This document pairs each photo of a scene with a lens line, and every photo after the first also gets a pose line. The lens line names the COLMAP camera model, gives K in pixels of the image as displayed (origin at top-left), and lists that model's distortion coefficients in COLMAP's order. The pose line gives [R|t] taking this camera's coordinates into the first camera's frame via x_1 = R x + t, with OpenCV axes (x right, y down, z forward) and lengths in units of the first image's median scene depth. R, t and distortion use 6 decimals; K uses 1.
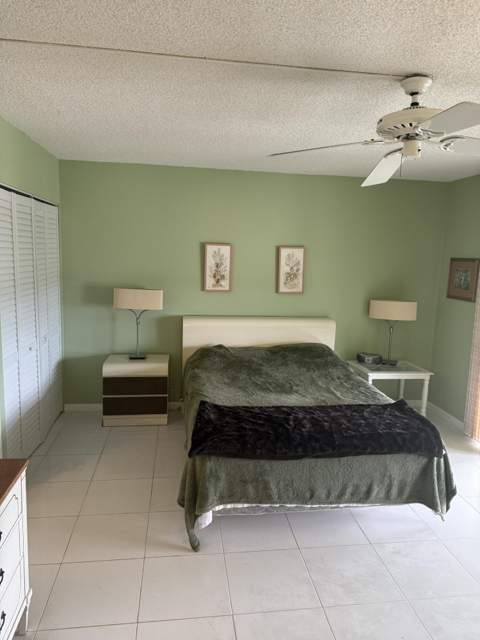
lens RADIAL K [[442.0, 0, 240.0], [0, 442.0, 320.0], [0, 0, 1]] dist [0.103660, -0.155468]
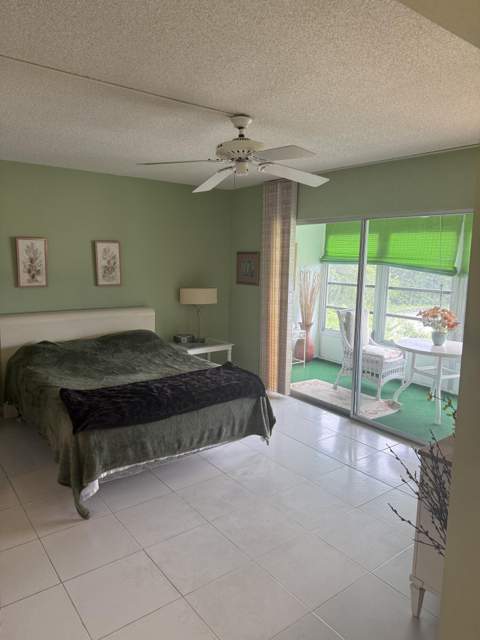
lens RADIAL K [[442.0, 0, 240.0], [0, 442.0, 320.0], [0, 0, 1]] dist [0.103660, -0.155468]
pose [[0.869577, -0.088348, 0.485830, -0.233603], [0.085284, 0.995950, 0.028464, 0.029279], [-0.486377, 0.016682, 0.873590, -0.130698]]
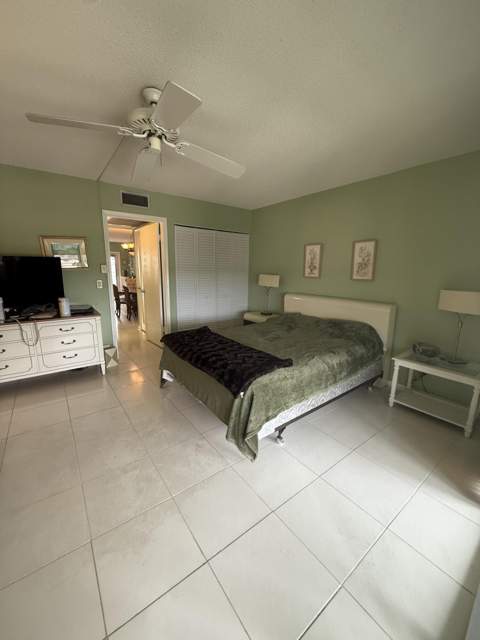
lens RADIAL K [[260.2, 0, 240.0], [0, 260.2, 320.0], [0, 0, 1]] dist [-0.000249, 0.000014]
pose [[0.487392, 0.146815, -0.860752, 0.972752], [-0.127646, 0.987153, 0.096097, 0.033460], [0.863803, 0.063035, 0.499871, 0.624127]]
